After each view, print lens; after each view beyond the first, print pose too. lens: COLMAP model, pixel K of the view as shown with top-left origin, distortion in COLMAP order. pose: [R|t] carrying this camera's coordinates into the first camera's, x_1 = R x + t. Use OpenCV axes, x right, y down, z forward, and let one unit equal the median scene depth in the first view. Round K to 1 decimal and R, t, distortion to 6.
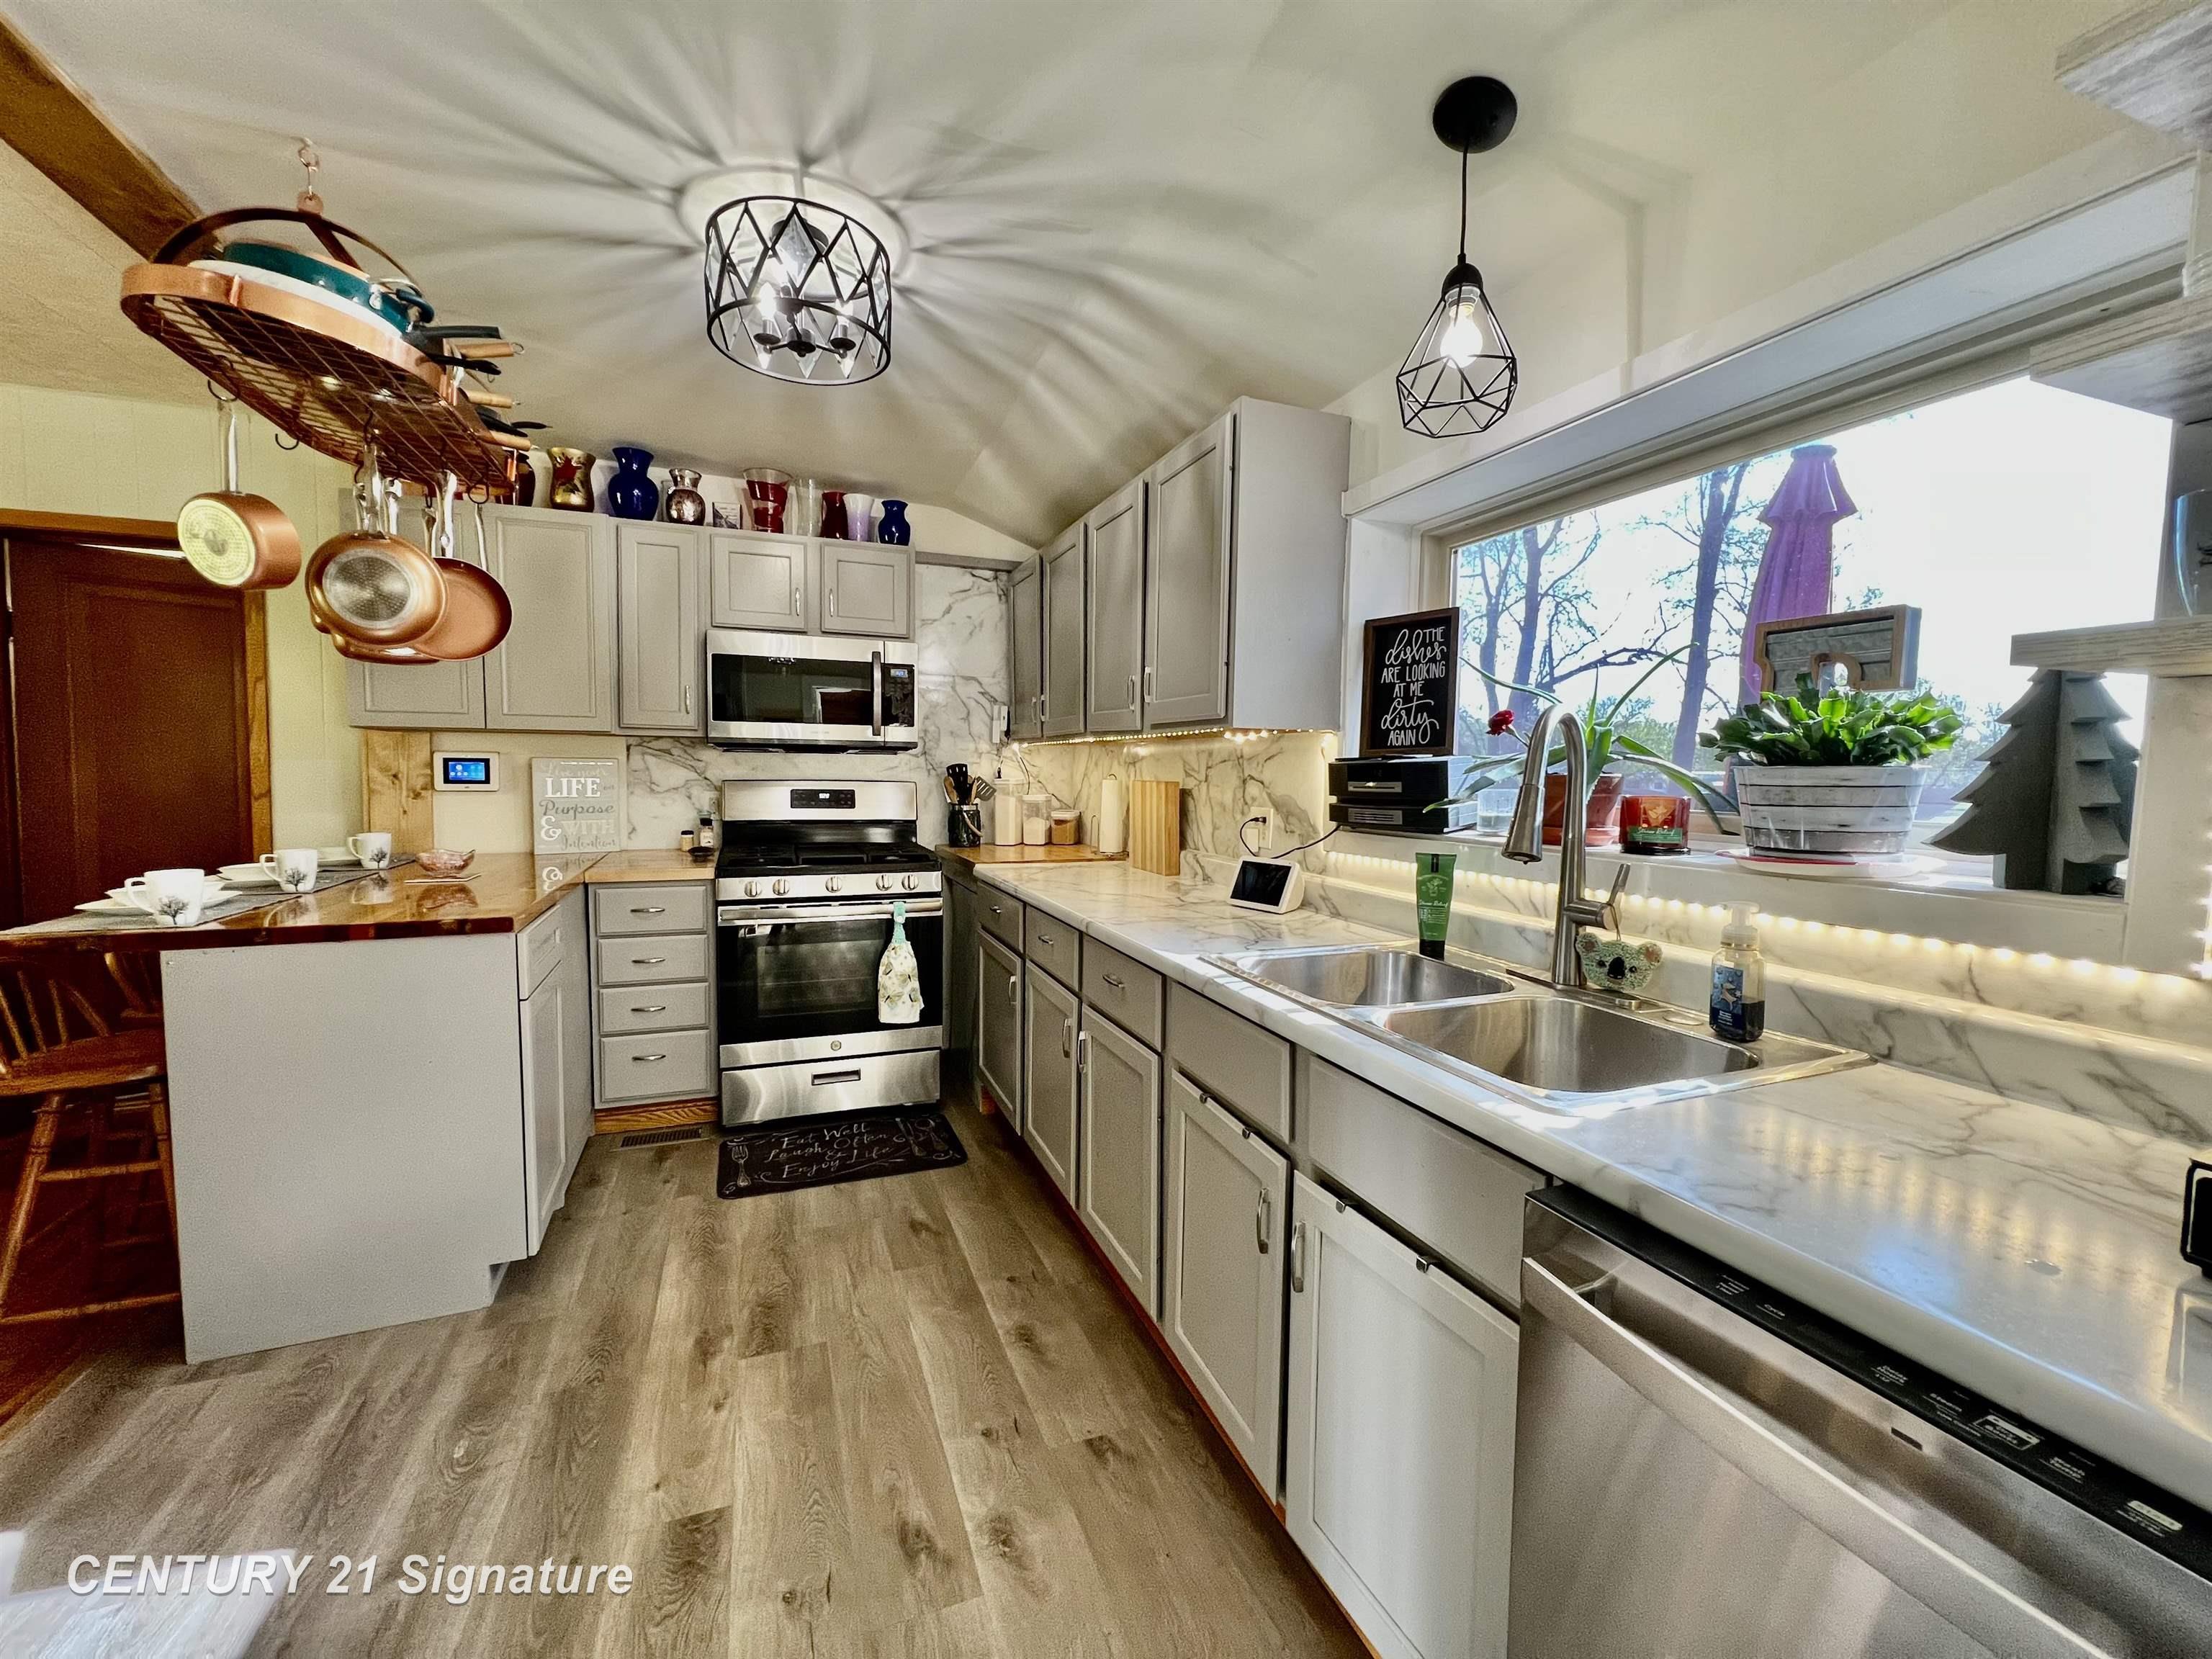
lens RADIAL K [[887.7, 0, 1100.7], [0, 887.7, 824.2], [0, 0, 1]] dist [-0.000238, -0.000141]
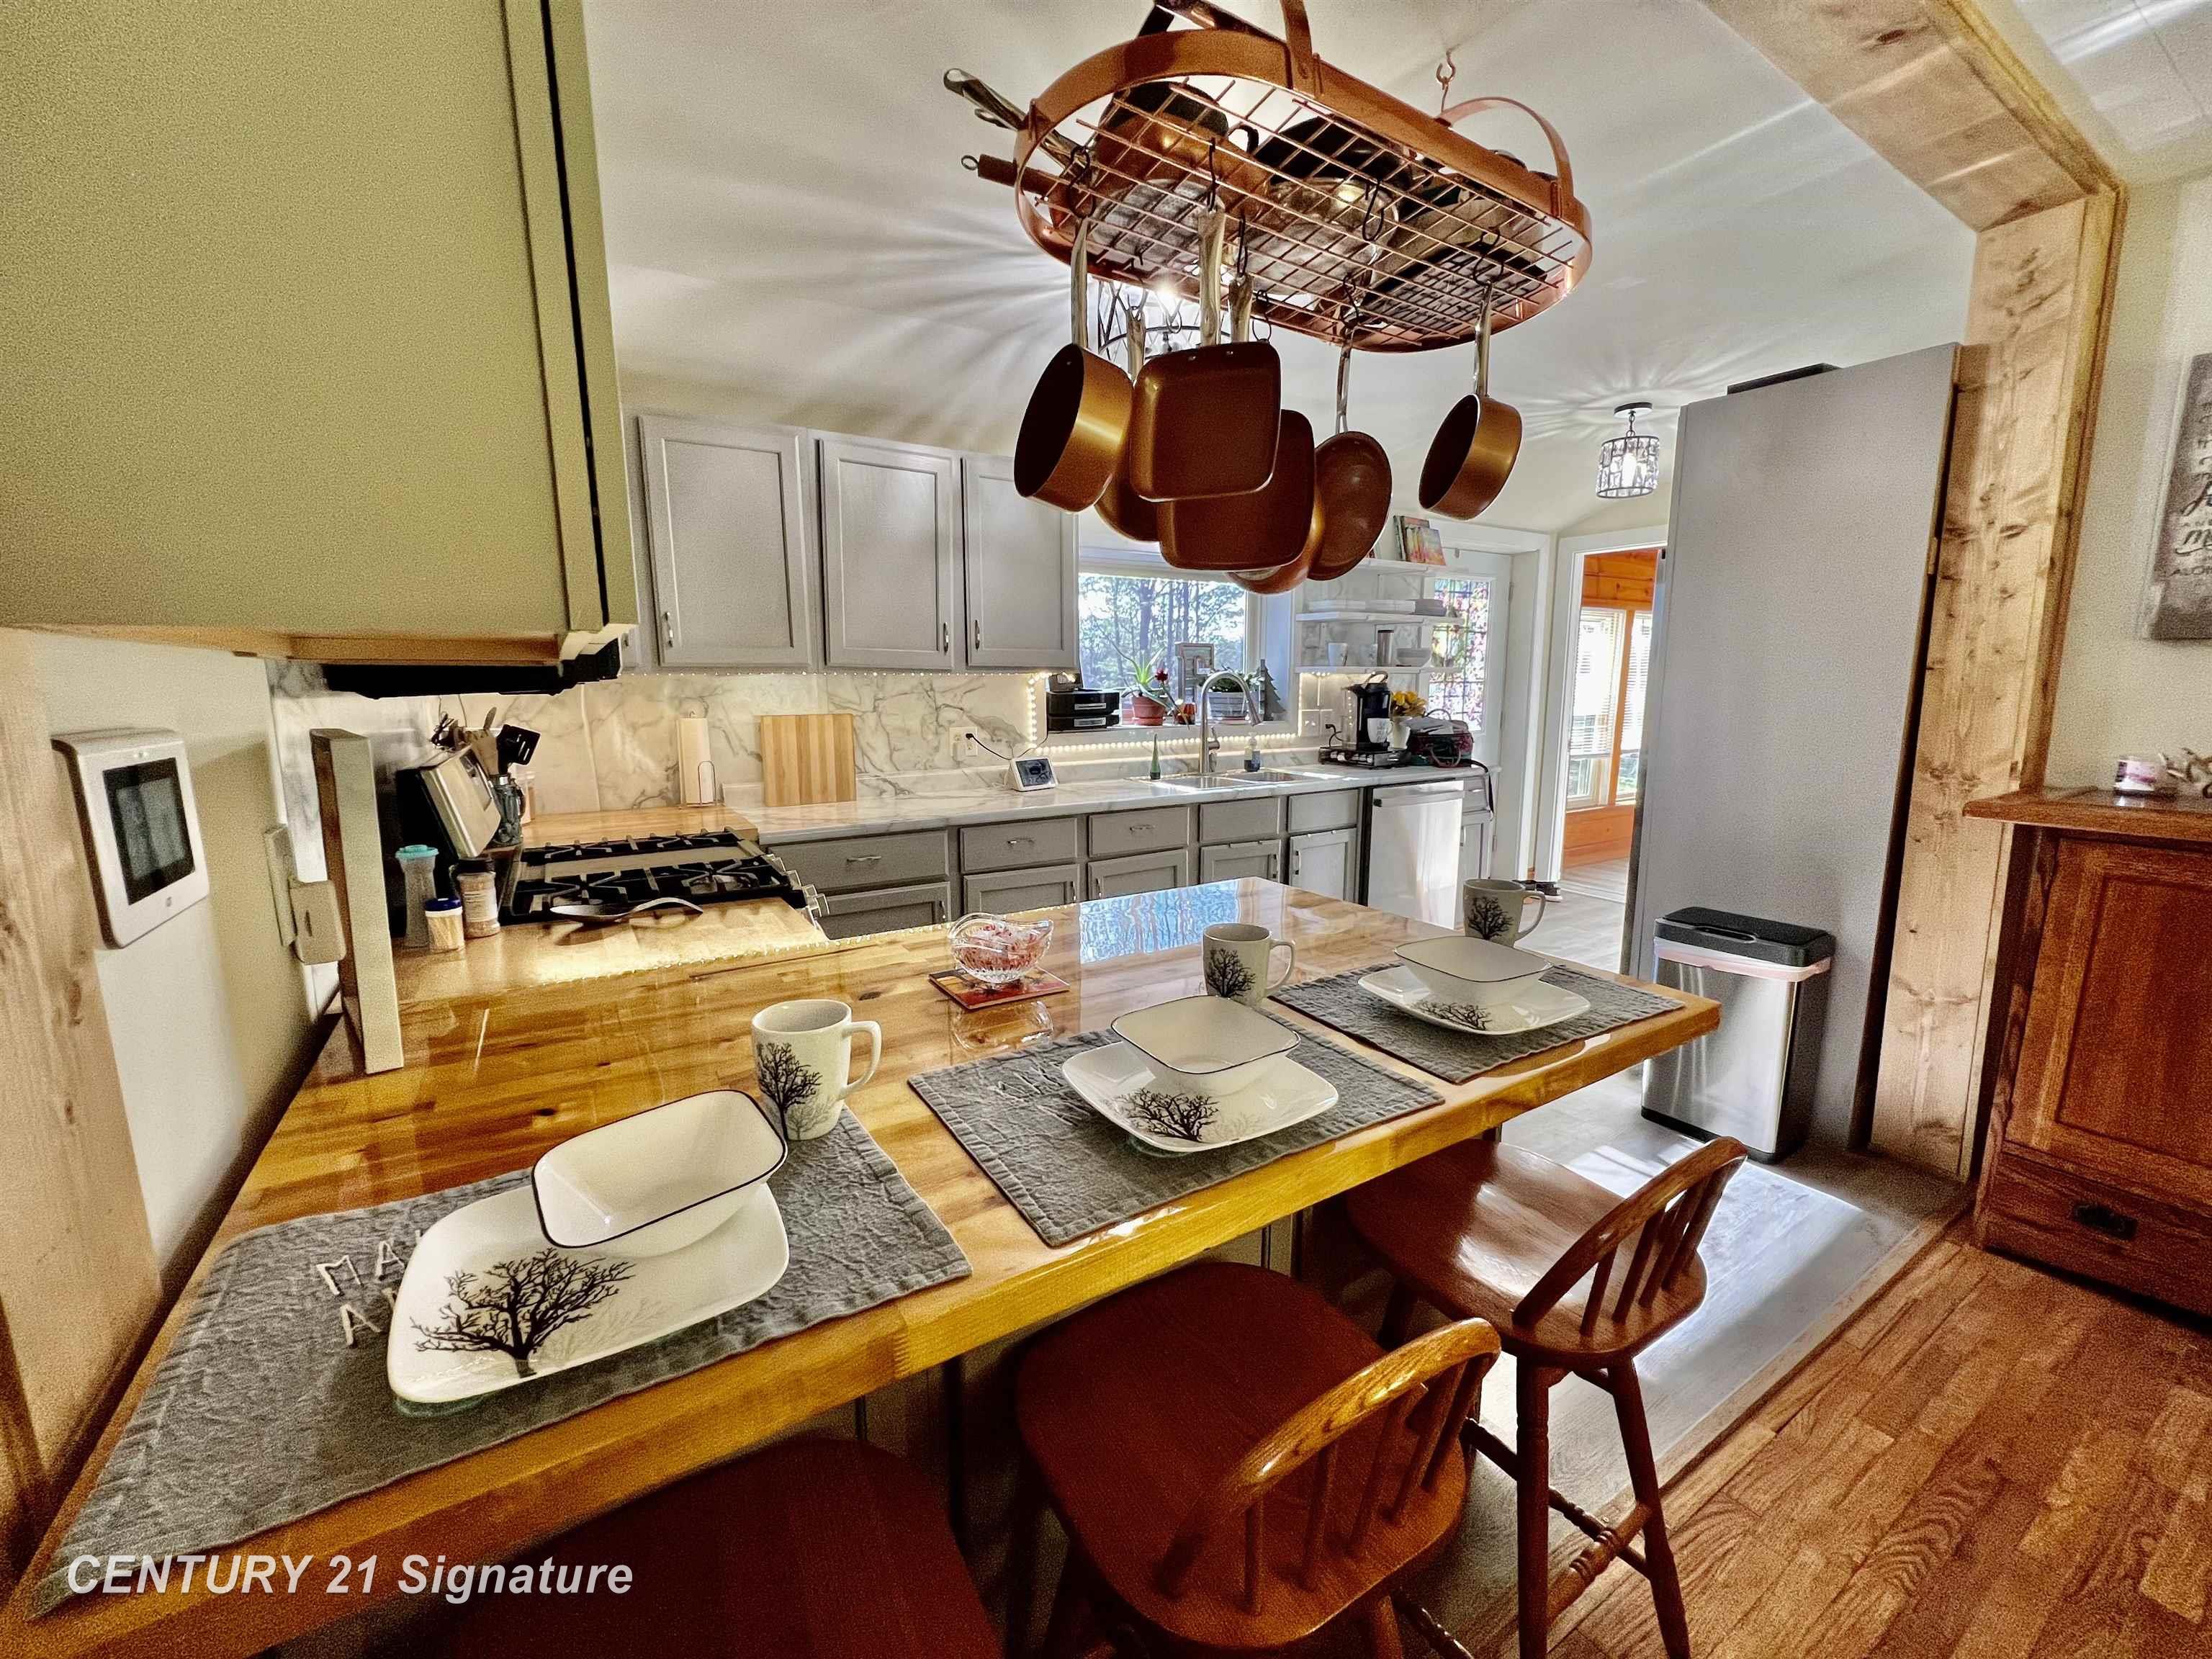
lens RADIAL K [[887.7, 0, 1104.3], [0, 887.7, 821.6], [0, 0, 1]] dist [-0.000238, -0.000141]
pose [[-0.185470, -0.163102, 0.969019, -1.110381], [0.066671, 0.981768, 0.178009, -0.096031], [-0.980386, 0.097620, -0.171214, 0.942155]]
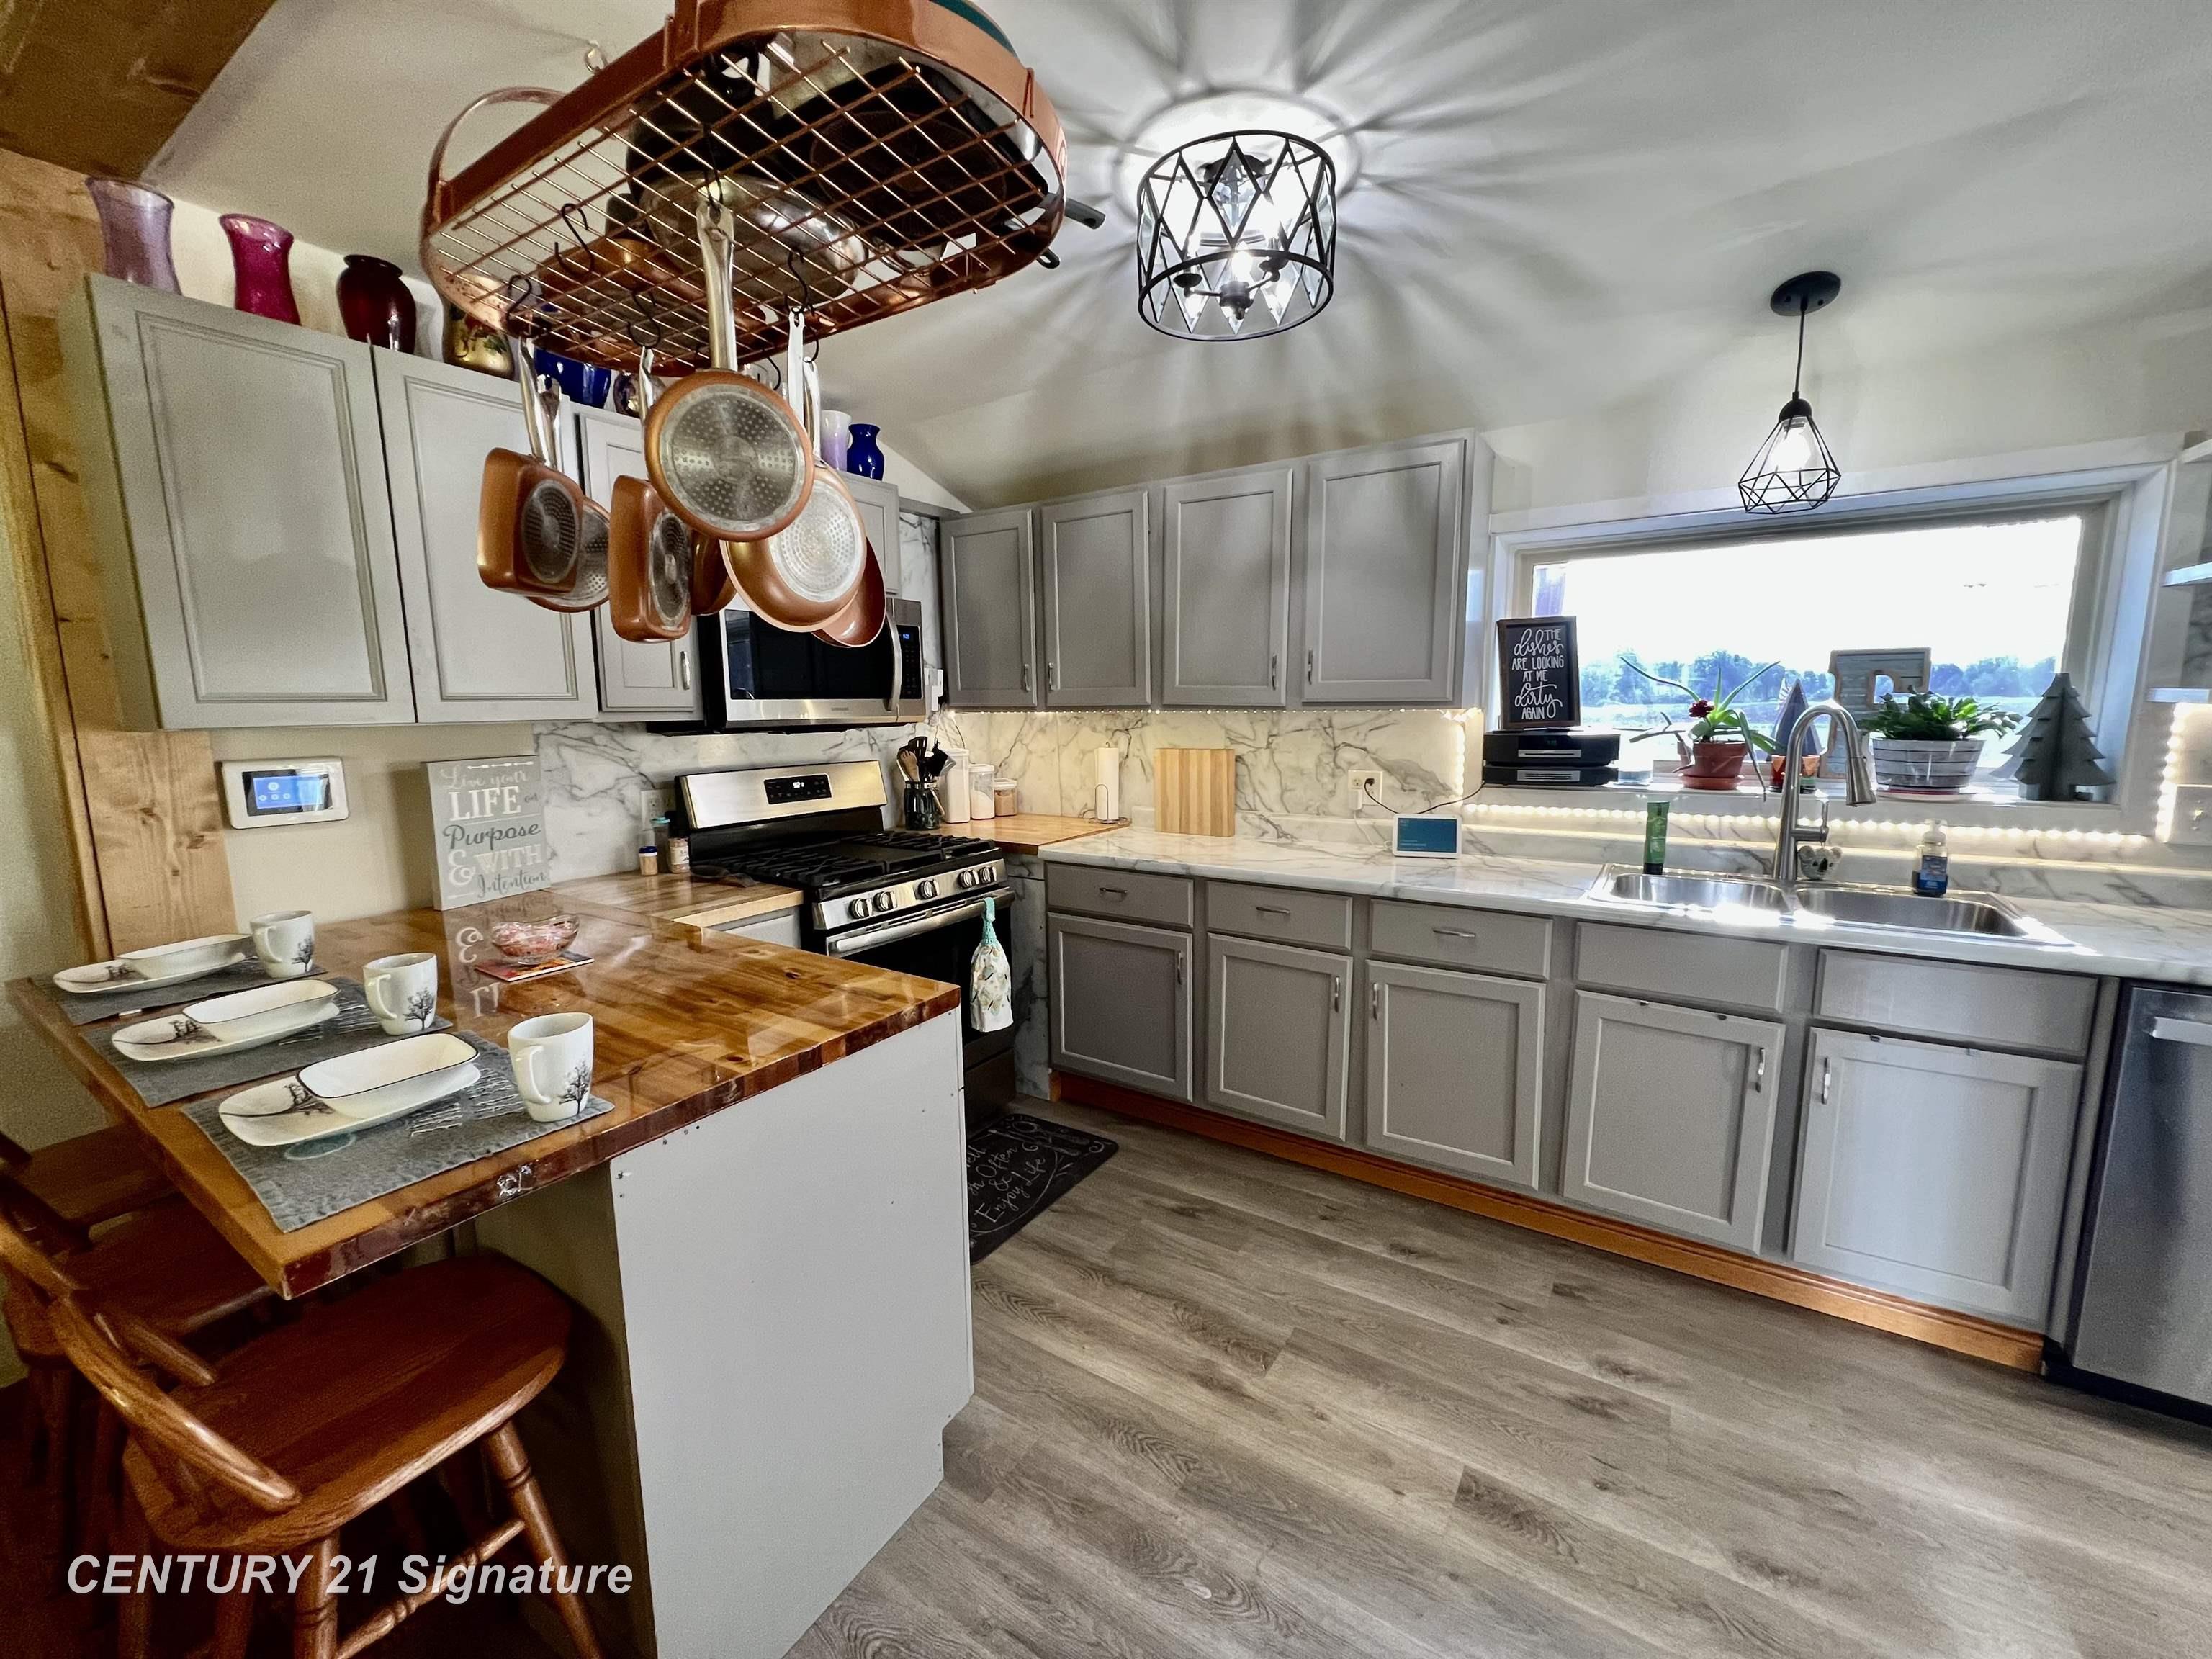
lens RADIAL K [[887.7, 0, 1101.7], [0, 887.7, 825.9], [0, 0, 1]] dist [-0.000238, -0.000141]
pose [[0.813917, -0.102687, 0.571834, -0.707601], [0.058899, 0.993769, 0.094622, -0.070614], [-0.577988, -0.043334, 0.814894, 0.222530]]
